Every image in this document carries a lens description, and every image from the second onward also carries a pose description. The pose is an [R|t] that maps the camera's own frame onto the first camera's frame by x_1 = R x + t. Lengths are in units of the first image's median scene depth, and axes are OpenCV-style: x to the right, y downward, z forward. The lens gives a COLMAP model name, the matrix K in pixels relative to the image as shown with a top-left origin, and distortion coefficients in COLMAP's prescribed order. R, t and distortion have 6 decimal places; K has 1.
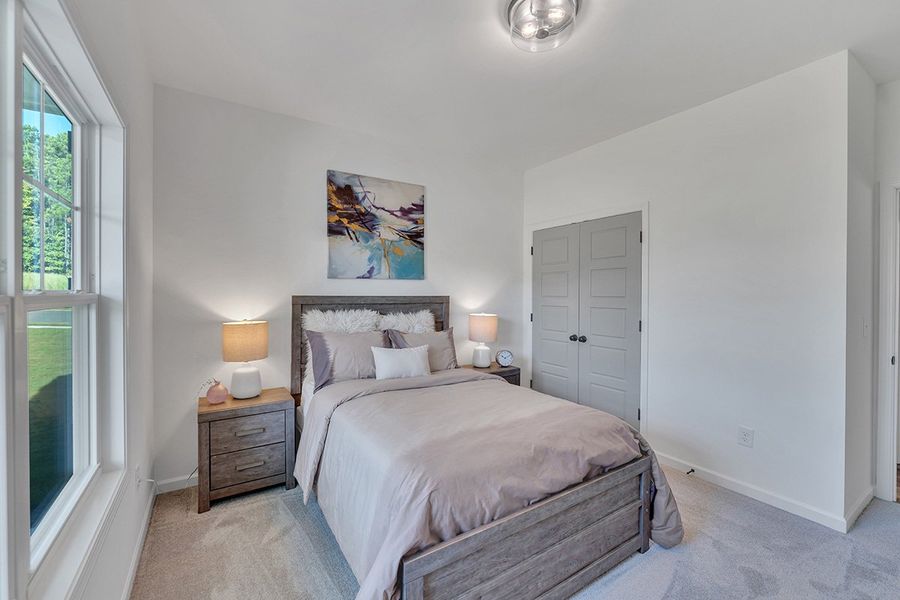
lens RADIAL K [[367.1, 0, 450.0], [0, 367.1, 300.0], [0, 0, 1]] dist [-0.000803, -0.000028]
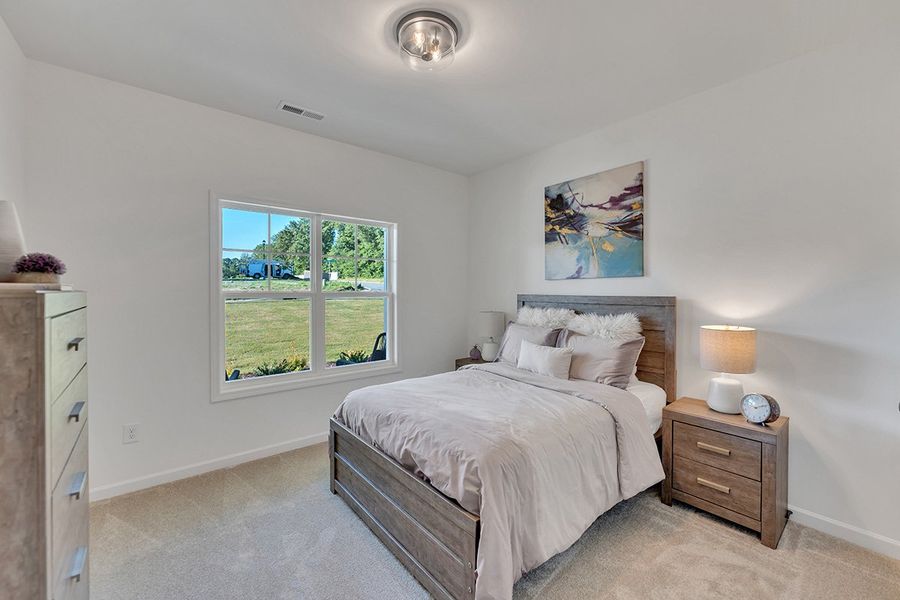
lens RADIAL K [[364.4, 0, 438.4], [0, 364.4, 300.4], [0, 0, 1]] dist [0.004176, -0.000133]
pose [[0.095374, 0.021988, -0.995199, 0.763399], [-0.021566, 0.999567, 0.020018, -0.009635], [0.995208, 0.019554, 0.095807, 0.528033]]
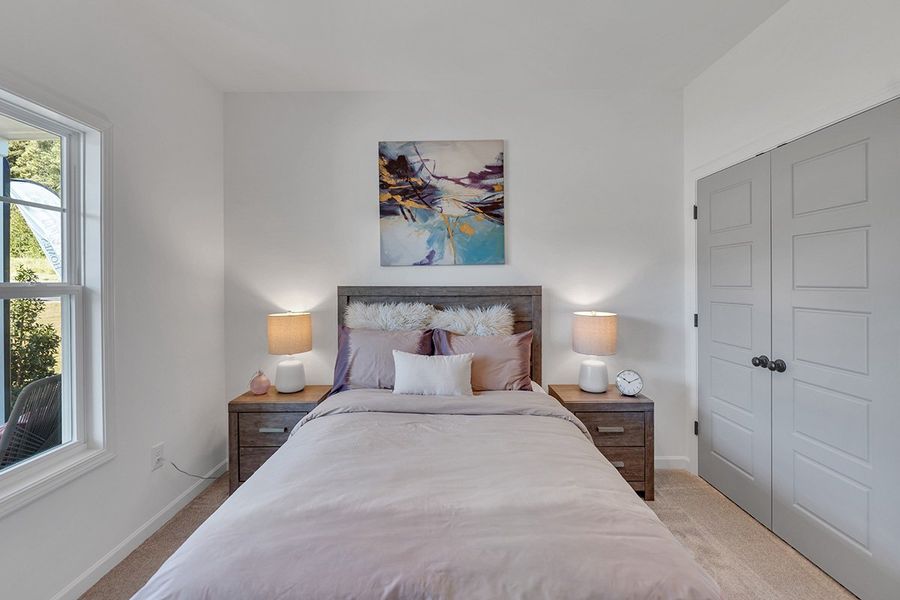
lens RADIAL K [[390.7, 0, 453.6], [0, 390.7, 285.7], [0, 0, 1]] dist [-0.001880, -0.000126]
pose [[0.843837, -0.002955, -0.536592, 0.299689], [-0.002880, 0.999946, -0.010035, -0.003702], [0.536592, 0.010013, 0.843782, 0.298344]]
